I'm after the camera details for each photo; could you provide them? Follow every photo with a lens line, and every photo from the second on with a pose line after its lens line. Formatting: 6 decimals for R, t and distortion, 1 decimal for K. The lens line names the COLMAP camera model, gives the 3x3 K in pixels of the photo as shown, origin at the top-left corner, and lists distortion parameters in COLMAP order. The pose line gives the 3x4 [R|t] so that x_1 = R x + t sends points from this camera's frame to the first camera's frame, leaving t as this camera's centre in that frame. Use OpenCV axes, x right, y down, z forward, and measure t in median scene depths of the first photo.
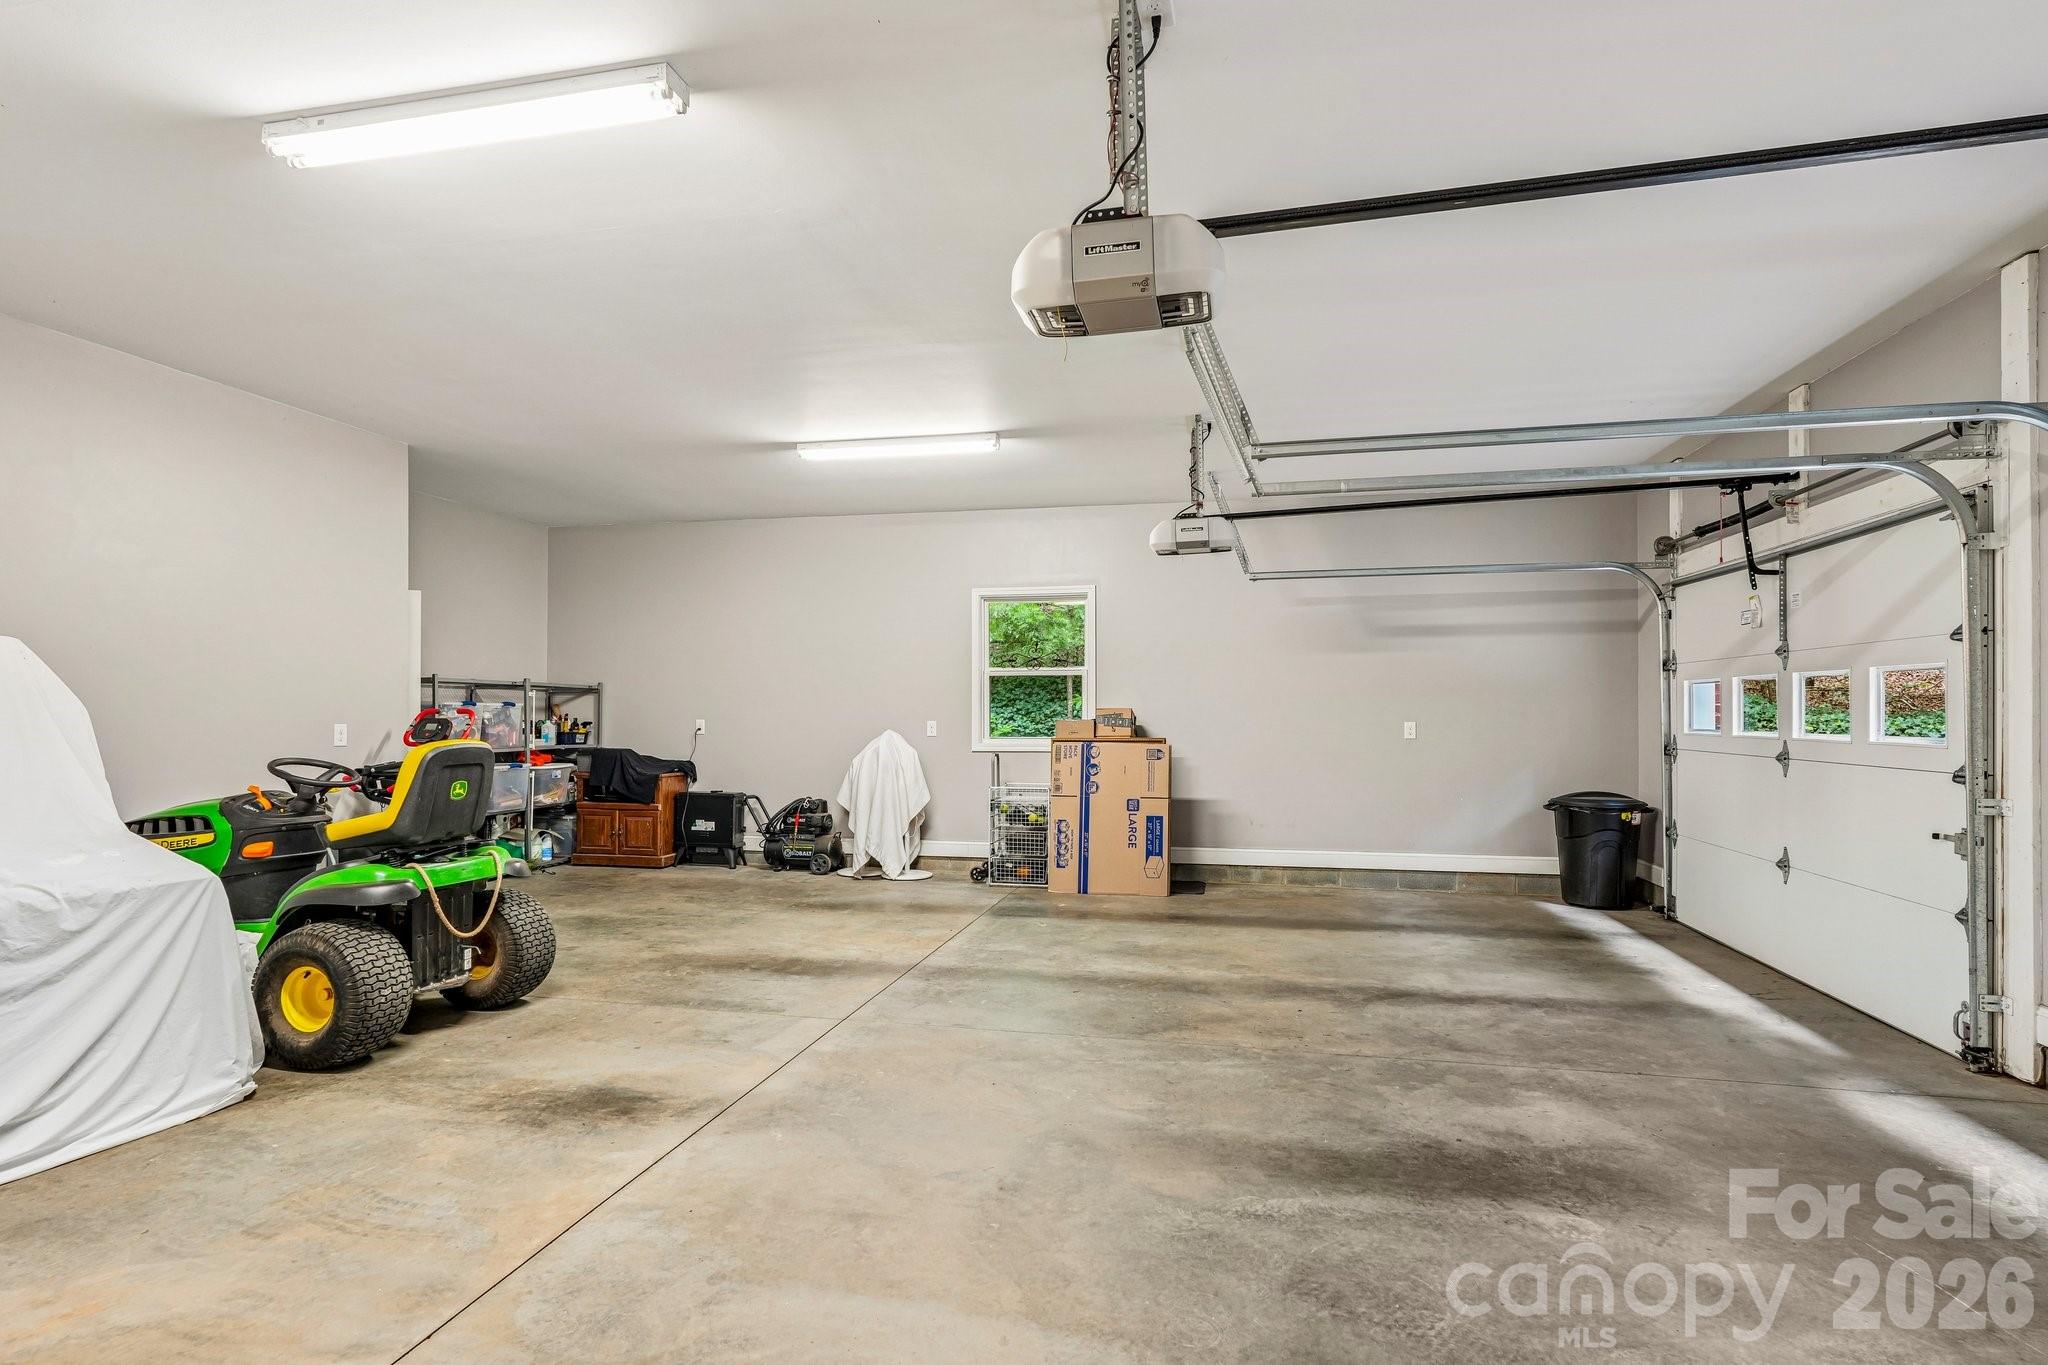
lens RADIAL K [[1023.8, 0, 1029.5], [0, 1023.8, 692.6], [0, 0, 1]] dist [0.003882, -0.000199]
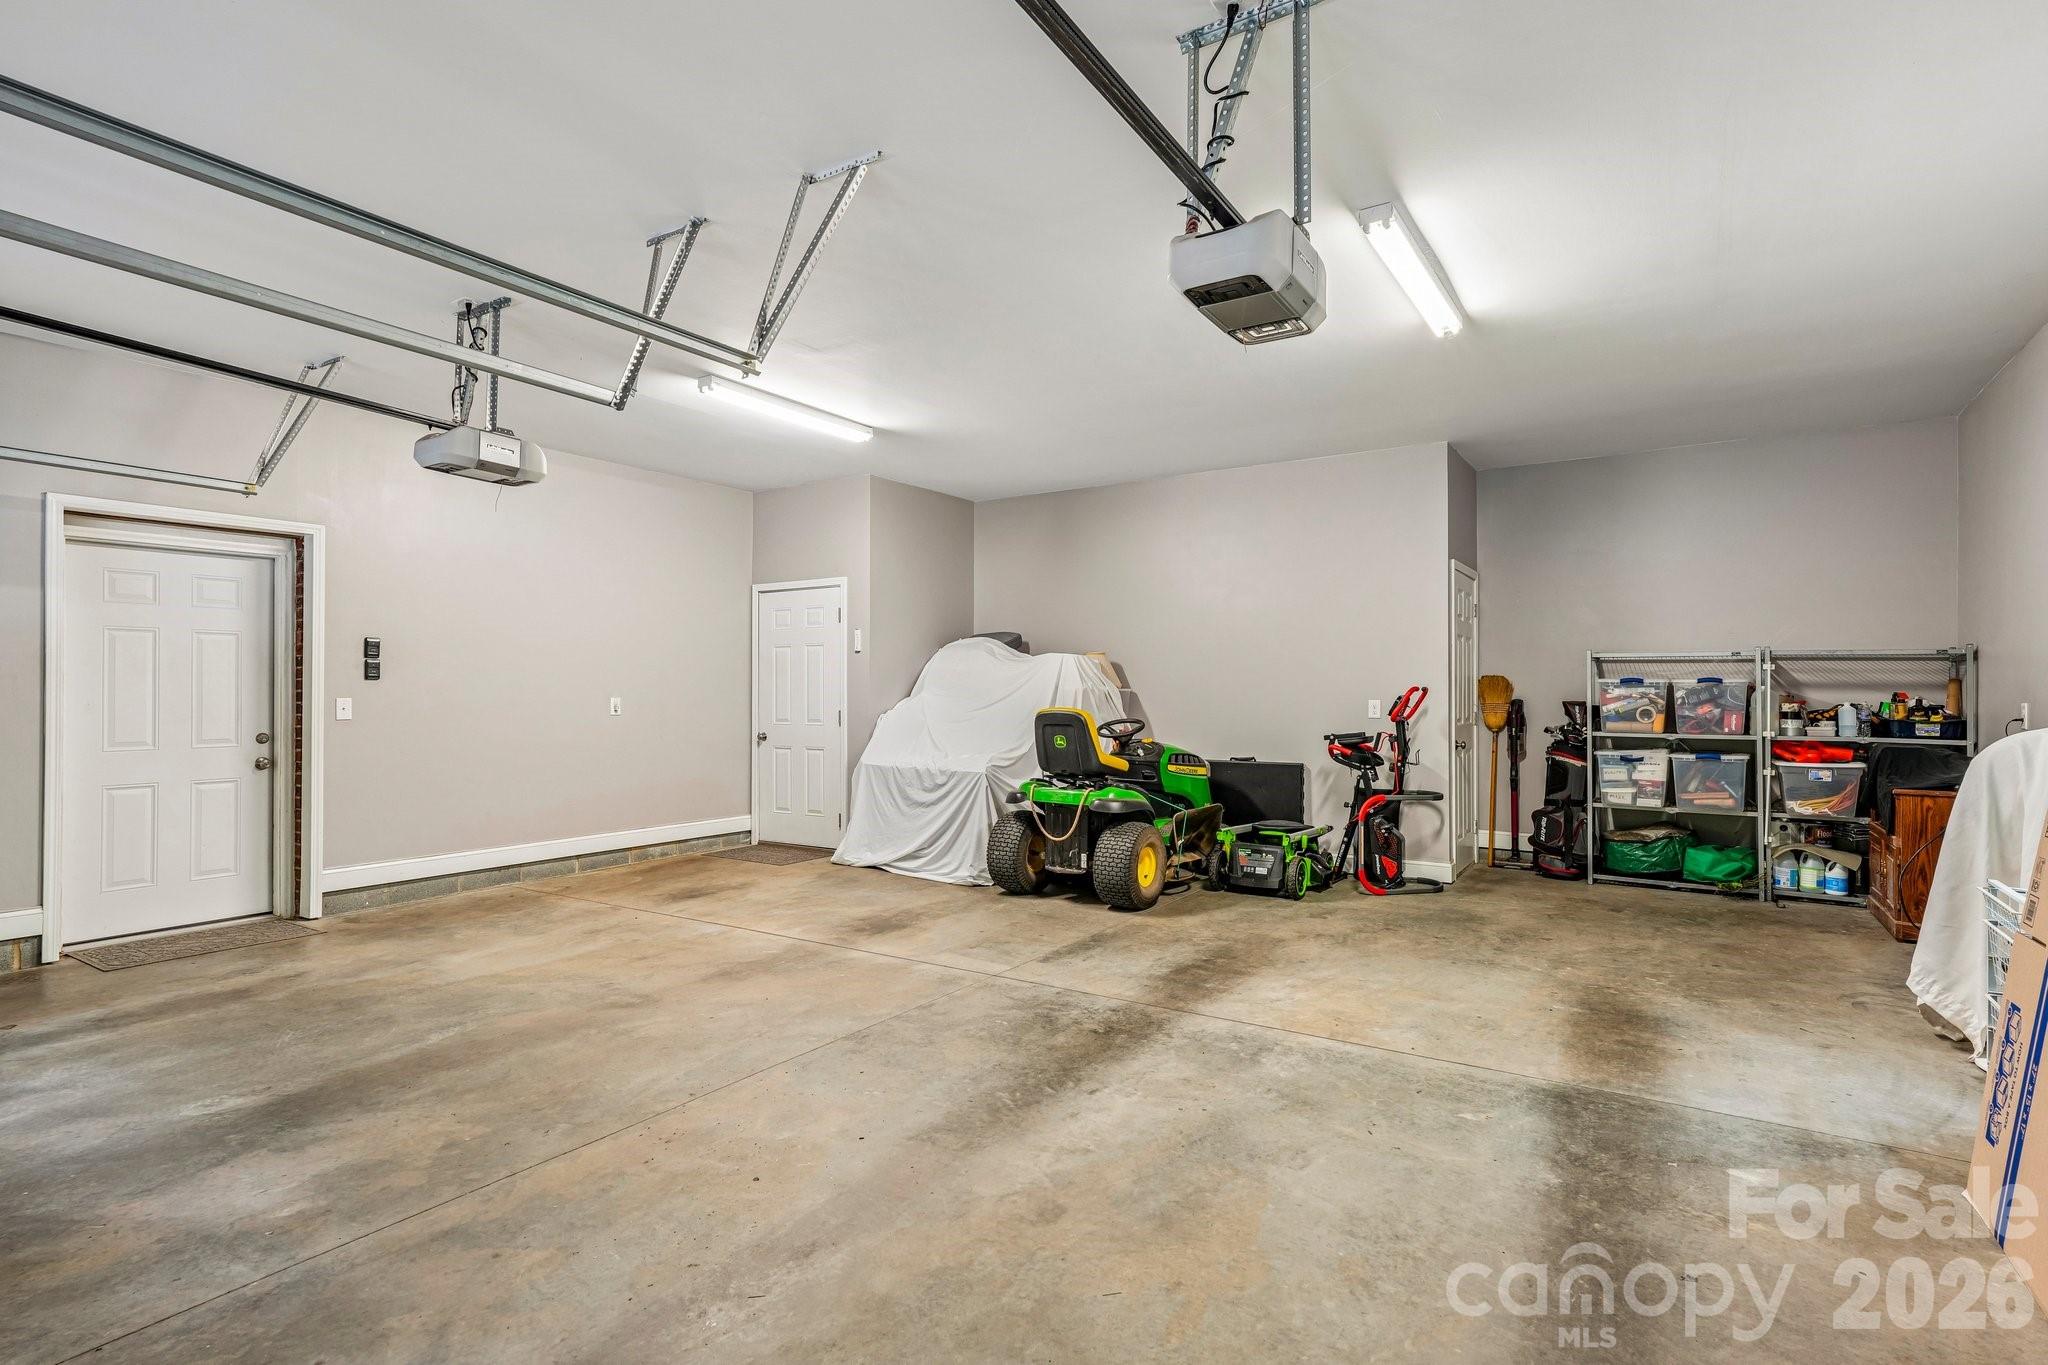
lens RADIAL K [[1023.8, 0, 1032.8], [0, 1023.8, 688.1], [0, 0, 1]] dist [0.003882, -0.000199]
pose [[-0.363424, -0.007687, -0.931592, 0.851005], [0.015312, 0.999782, -0.014223, 0.039994], [0.931498, -0.019434, -0.363227, 1.530311]]
